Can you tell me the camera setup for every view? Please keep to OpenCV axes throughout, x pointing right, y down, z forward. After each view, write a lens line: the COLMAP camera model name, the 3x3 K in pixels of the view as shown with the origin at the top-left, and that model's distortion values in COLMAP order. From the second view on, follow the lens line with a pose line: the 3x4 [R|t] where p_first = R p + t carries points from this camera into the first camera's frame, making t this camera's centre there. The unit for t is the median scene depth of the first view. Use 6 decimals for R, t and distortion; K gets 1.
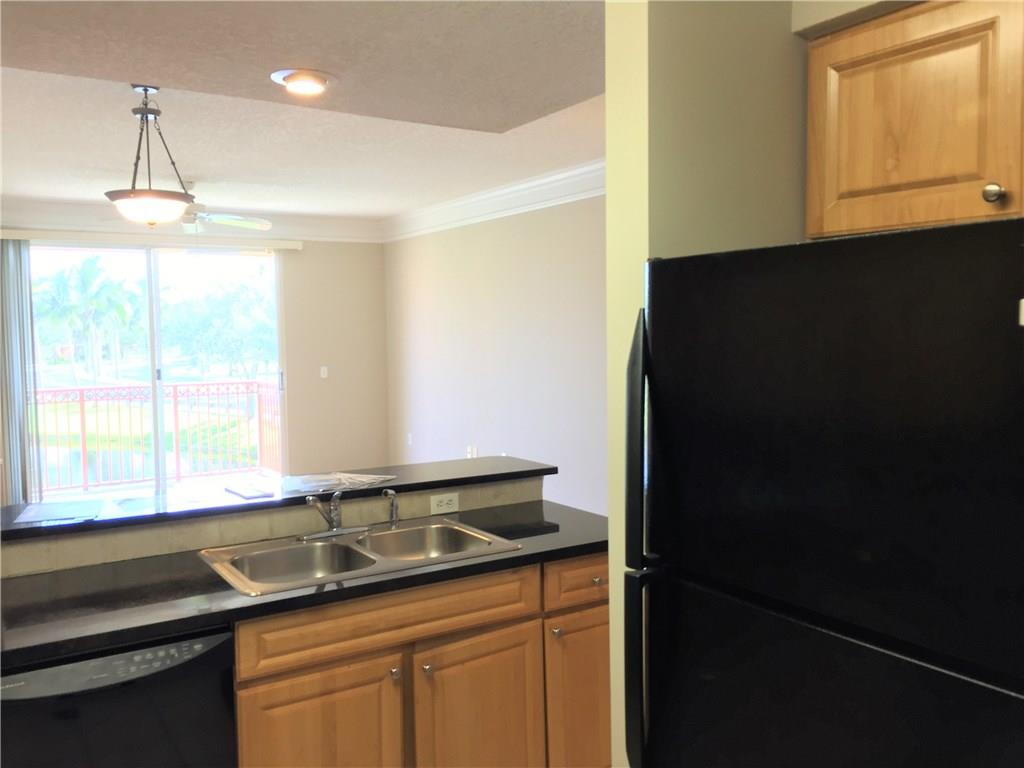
lens RADIAL K [[882.8, 0, 547.3], [0, 882.8, 388.7], [0, 0, 1]] dist [-0.003059, -0.012771]
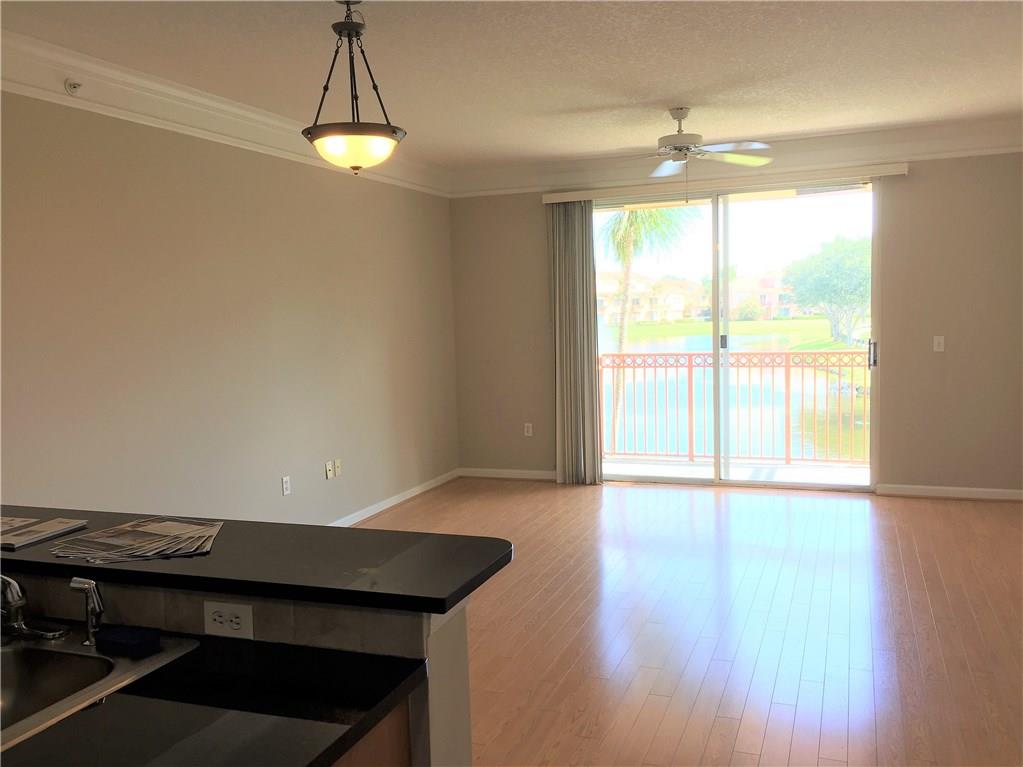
lens RADIAL K [[898.0, 0, 511.5], [0, 898.0, 383.5], [0, 0, 1]] dist [0.052951, -0.007479]
pose [[0.575117, 0.066783, -0.815340, 0.151489], [-0.031962, 0.997736, 0.059178, -0.018859], [0.817446, -0.007974, 0.575950, 0.290078]]
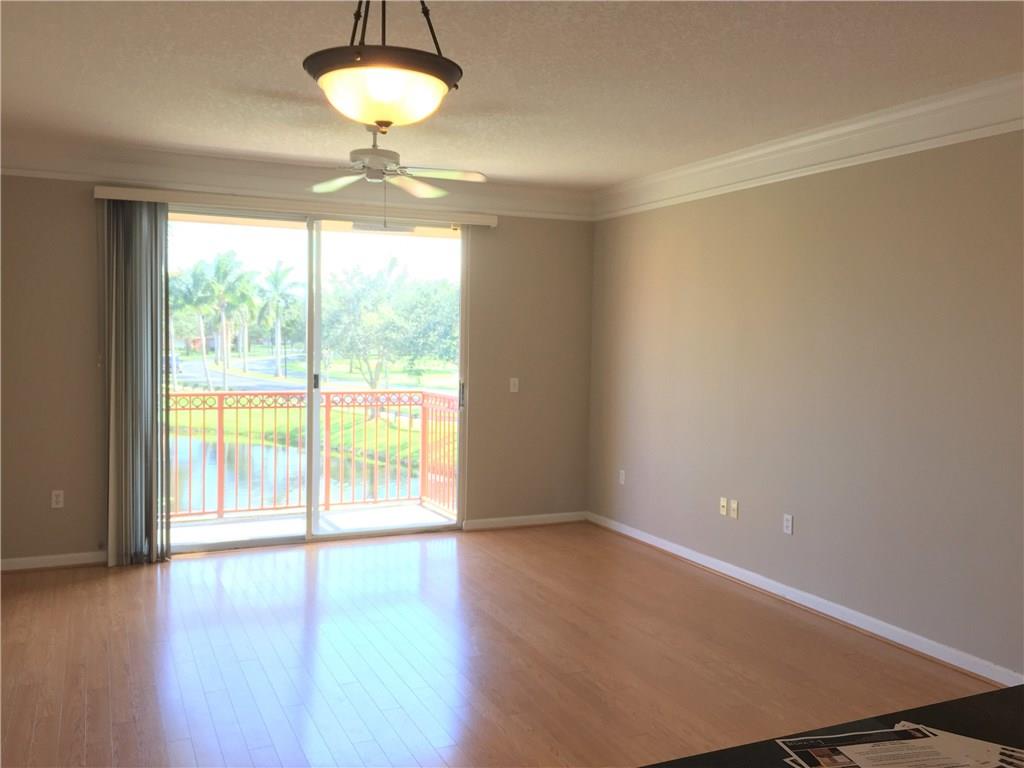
lens RADIAL K [[898.8, 0, 512.0], [0, 898.8, 384.0], [0, 0, 1]] dist [0.052951, -0.007479]
pose [[0.985867, 0.038520, -0.163040, -0.125372], [-0.040273, 0.999161, -0.007462, -0.013398], [0.162616, 0.013922, 0.986591, 0.215166]]
